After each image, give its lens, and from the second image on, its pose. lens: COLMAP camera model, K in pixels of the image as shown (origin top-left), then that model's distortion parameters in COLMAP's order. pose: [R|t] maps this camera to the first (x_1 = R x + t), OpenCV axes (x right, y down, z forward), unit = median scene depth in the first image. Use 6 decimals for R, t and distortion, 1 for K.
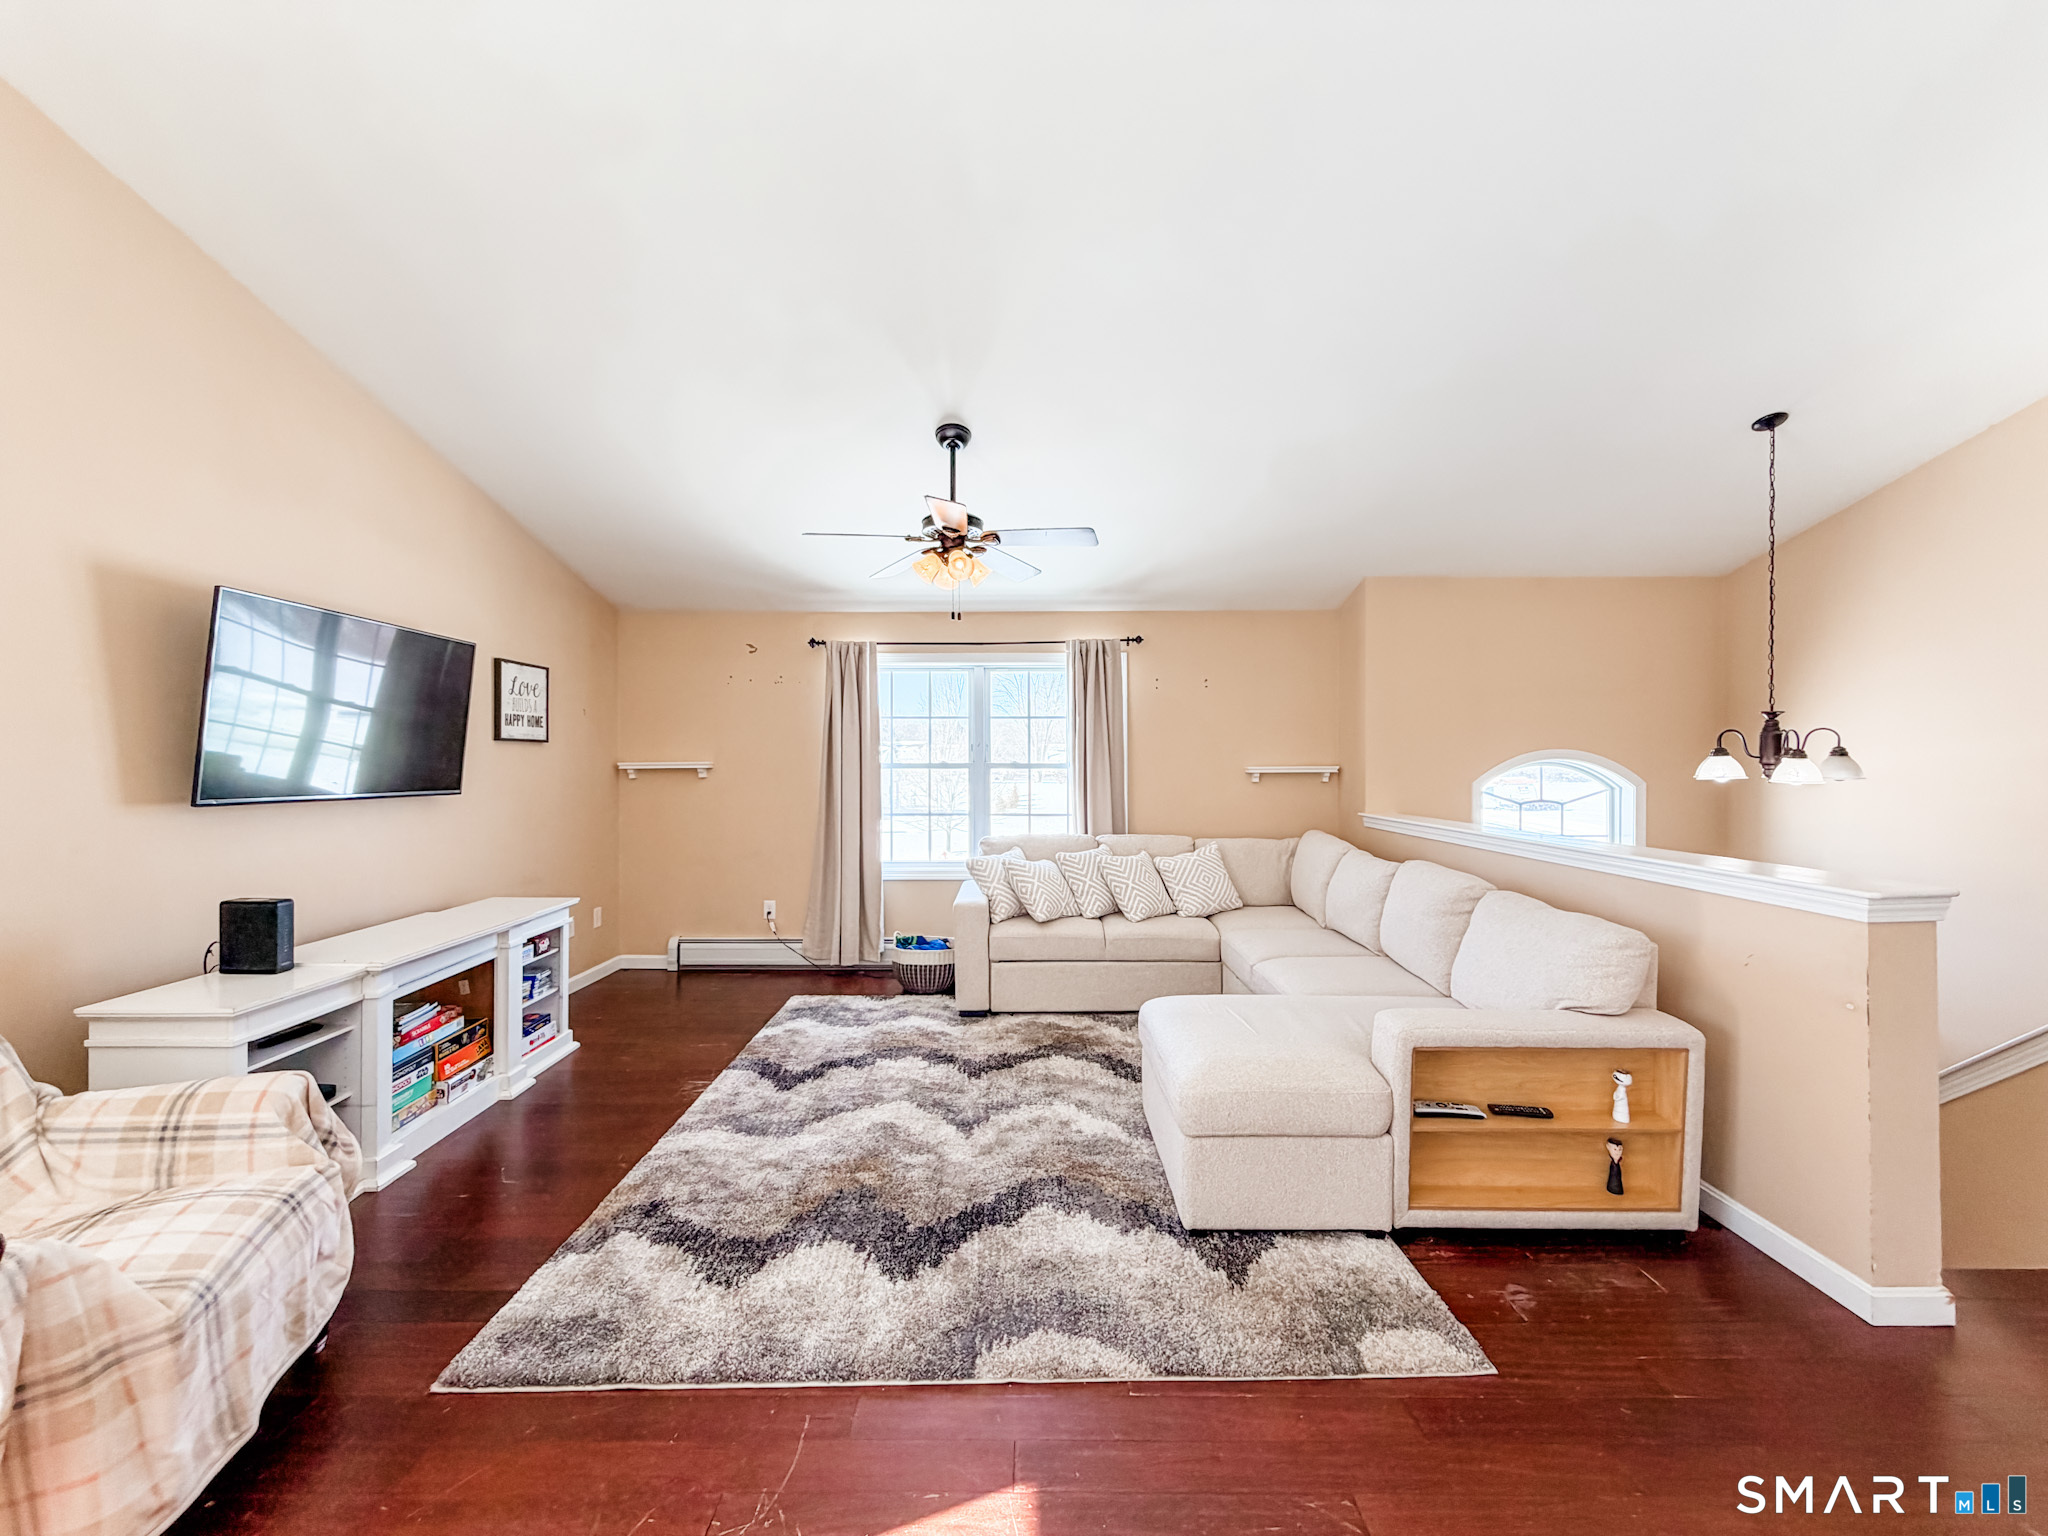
lens RADIAL K [[815.1, 0, 1025.2], [0, 815.1, 768.6], [0, 0, 1]] dist [-0.000333, 0.000099]
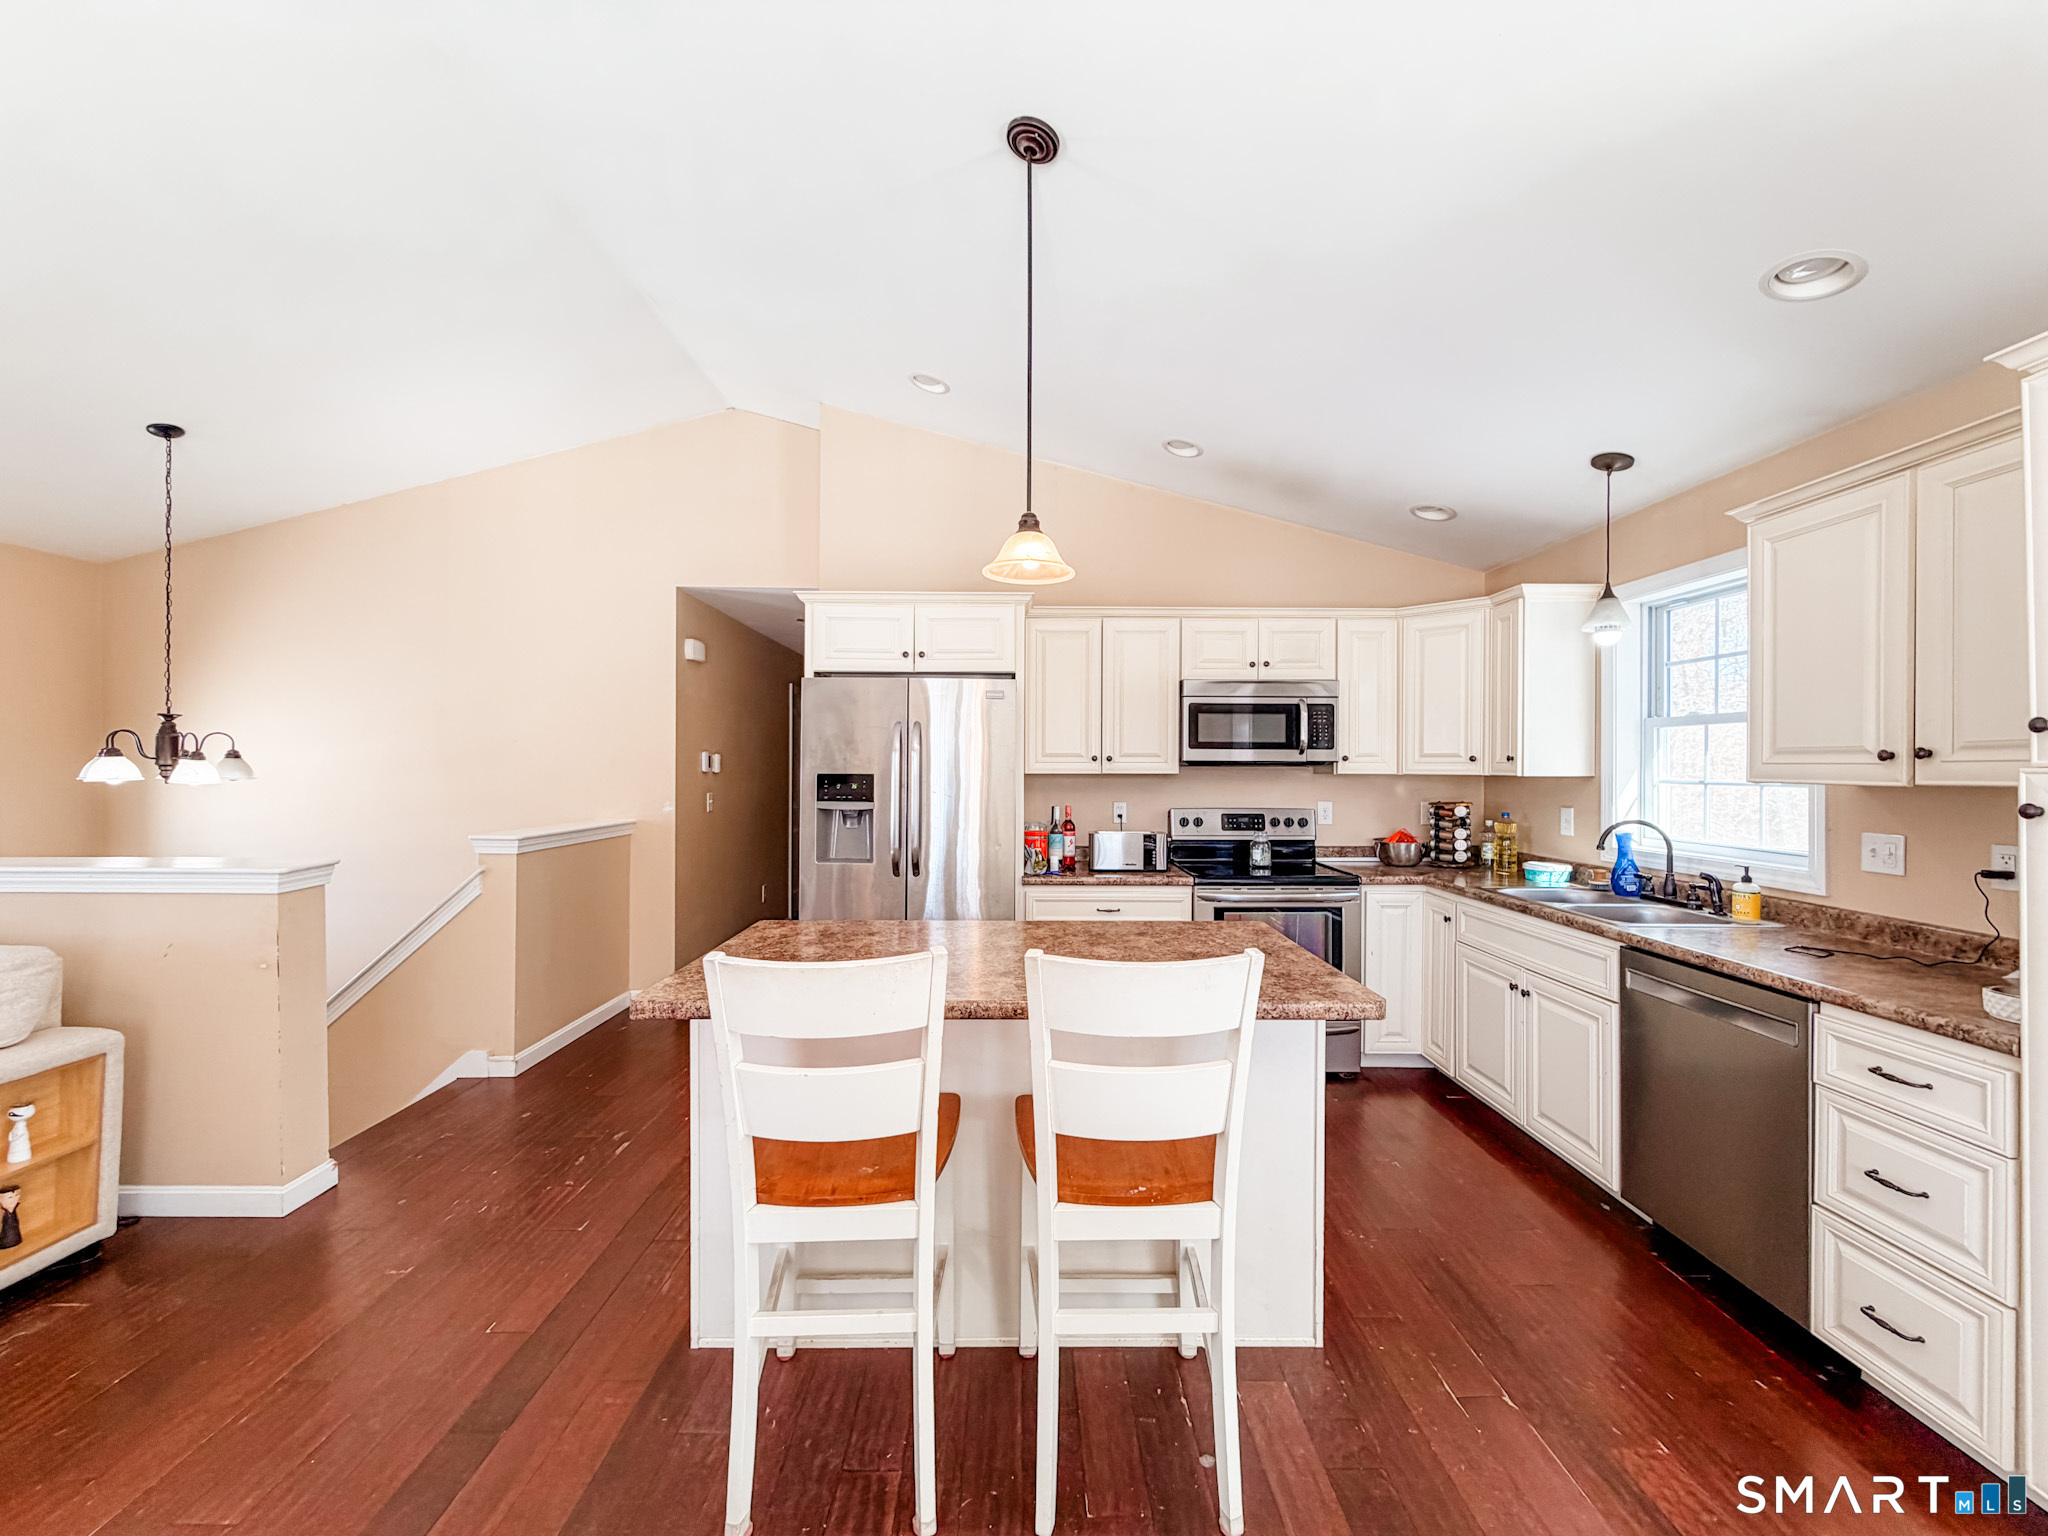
lens RADIAL K [[815.1, 0, 1023.8], [0, 815.1, 769.0], [0, 0, 1]] dist [-0.000333, 0.000099]
pose [[-0.008235, 0.000890, 0.999966, -0.124431], [0.003006, 0.999995, -0.000865, 0.003144], [-0.999962, 0.002999, -0.008238, -0.070651]]
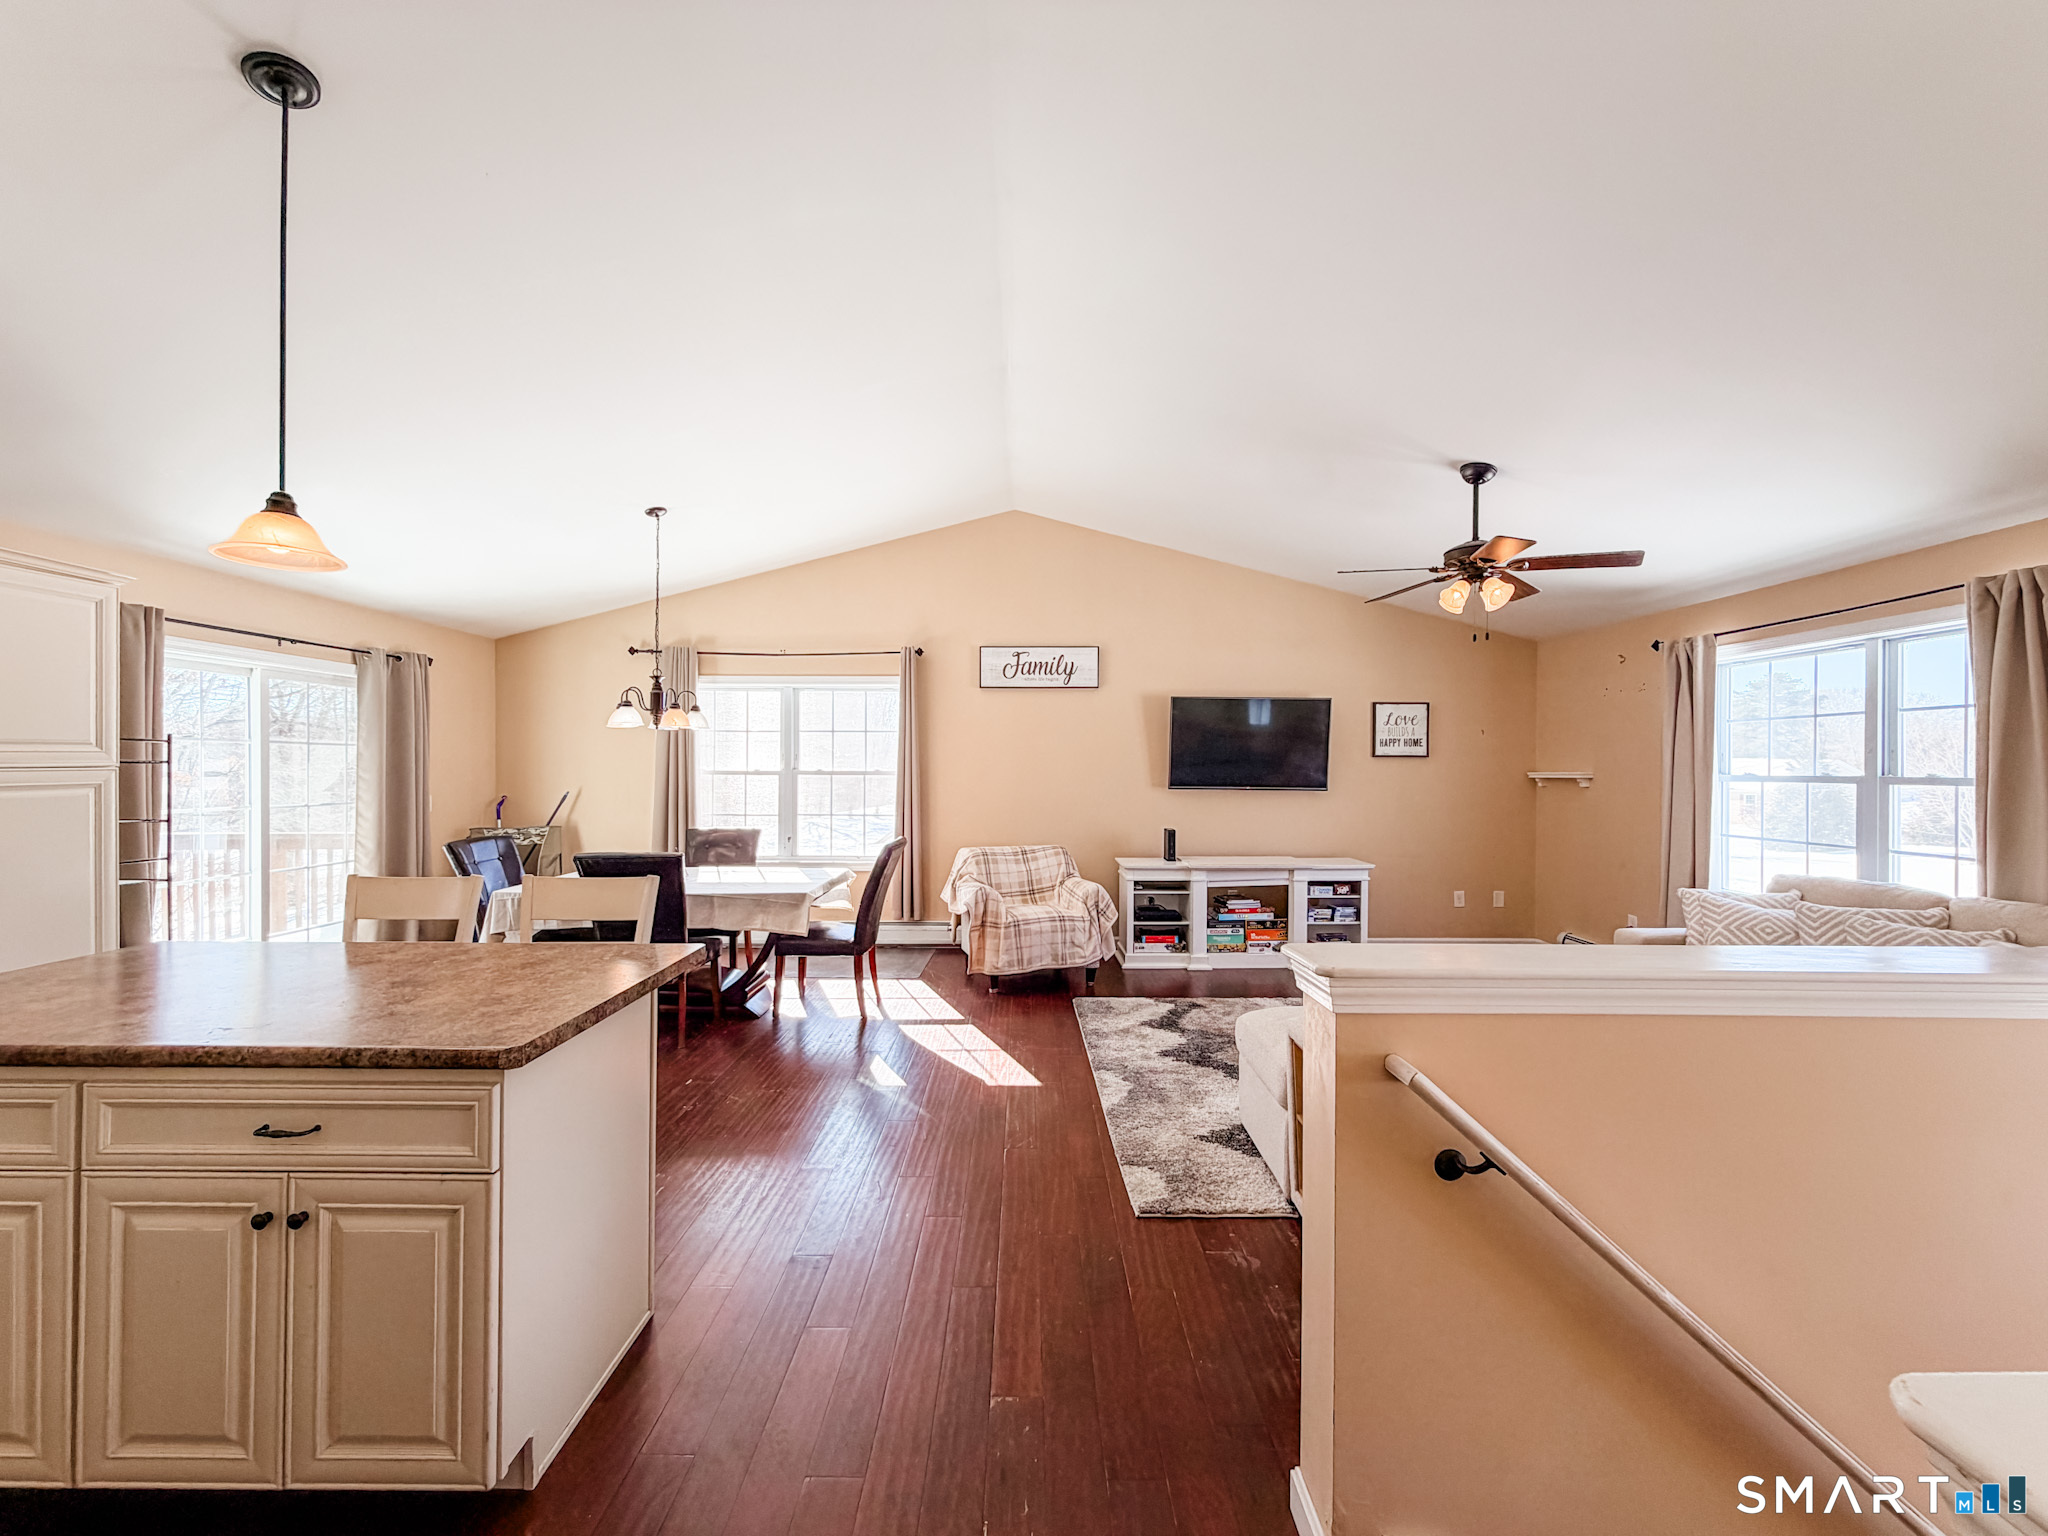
lens RADIAL K [[815.1, 0, 1023.7], [0, 815.1, 767.1], [0, 0, 1]] dist [-0.000333, 0.000099]
pose [[0.000351, 0.000241, -1.000000, 1.078863], [-0.011852, 0.999930, 0.000237, -0.010473], [0.999930, 0.011852, 0.000354, 0.439185]]
